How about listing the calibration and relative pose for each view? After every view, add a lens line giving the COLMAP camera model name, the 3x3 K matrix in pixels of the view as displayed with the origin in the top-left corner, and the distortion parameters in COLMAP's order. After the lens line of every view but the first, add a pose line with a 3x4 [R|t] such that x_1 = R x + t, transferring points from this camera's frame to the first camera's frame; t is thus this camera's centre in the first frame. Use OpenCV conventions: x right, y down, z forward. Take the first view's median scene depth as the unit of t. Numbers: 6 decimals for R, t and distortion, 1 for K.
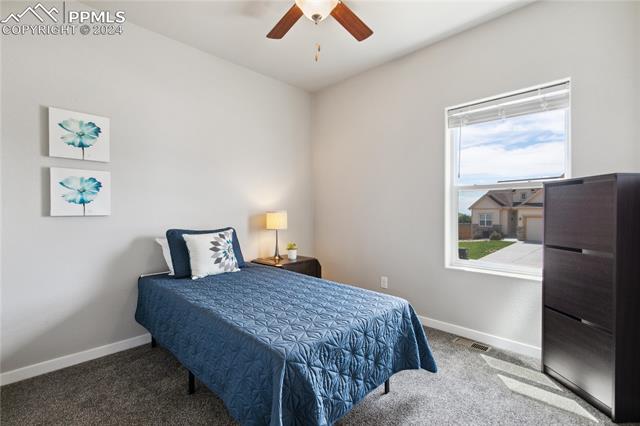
lens RADIAL K [[290.3, 0, 320.1], [0, 290.3, 212.4], [0, 0, 1]] dist [0.011066, -0.002013]
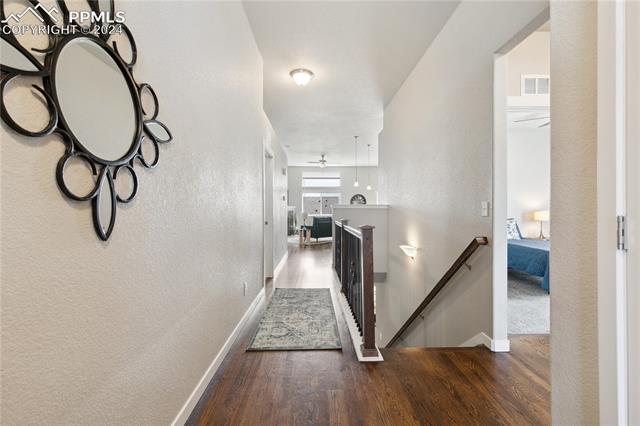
lens RADIAL K [[290.3, 0, 318.6], [0, 290.3, 210.4], [0, 0, 1]] dist [0.011066, -0.002013]
pose [[0.719457, 0.003091, -0.694530, 0.105318], [-0.004851, 0.999988, -0.000575, 0.003825], [0.694520, 0.003783, 0.719464, -1.204195]]
